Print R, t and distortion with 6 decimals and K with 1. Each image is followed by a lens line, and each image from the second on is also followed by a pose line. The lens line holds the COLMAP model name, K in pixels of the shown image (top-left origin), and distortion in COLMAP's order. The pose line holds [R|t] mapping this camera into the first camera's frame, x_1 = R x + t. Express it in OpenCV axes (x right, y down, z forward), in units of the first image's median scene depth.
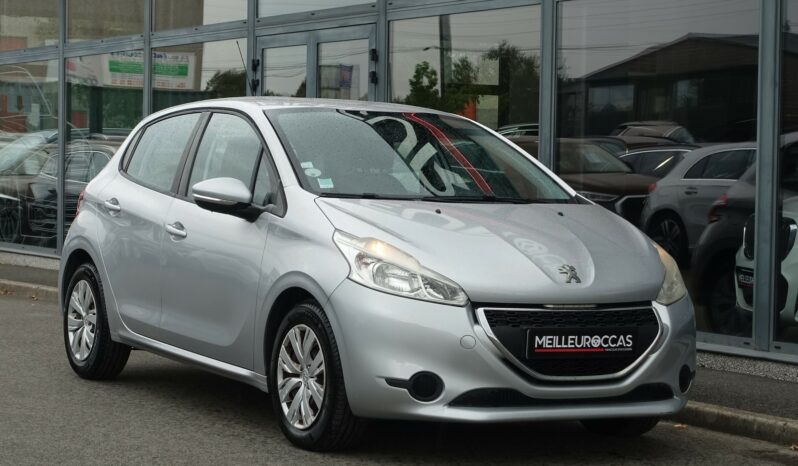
lens RADIAL K [[1819.2, 0, 399.0], [0, 1819.2, 233.0], [0, 0, 1]] dist [0.008376, -0.030166]
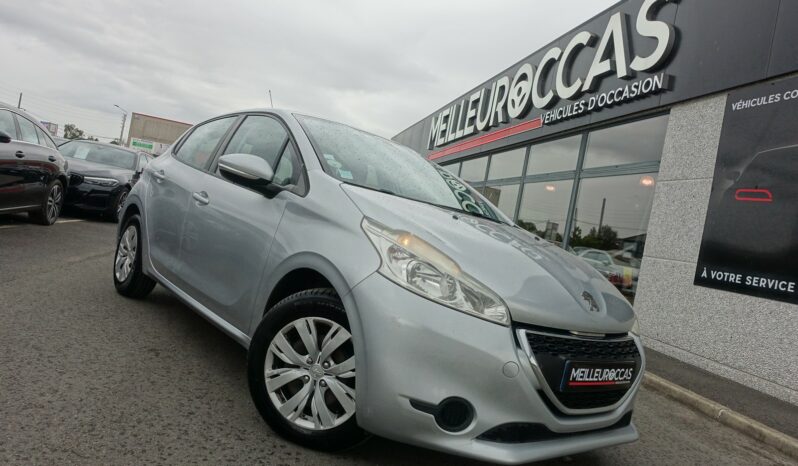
lens RADIAL K [[543.8, 0, 399.0], [0, 543.8, 233.0], [0, 0, 1]] dist [-0.009896, 0.002856]
pose [[0.966191, 0.171020, 0.192942, -0.070473], [-0.168494, 0.985260, -0.029552, 0.011959], [-0.195152, -0.003956, 0.980765, 0.717929]]
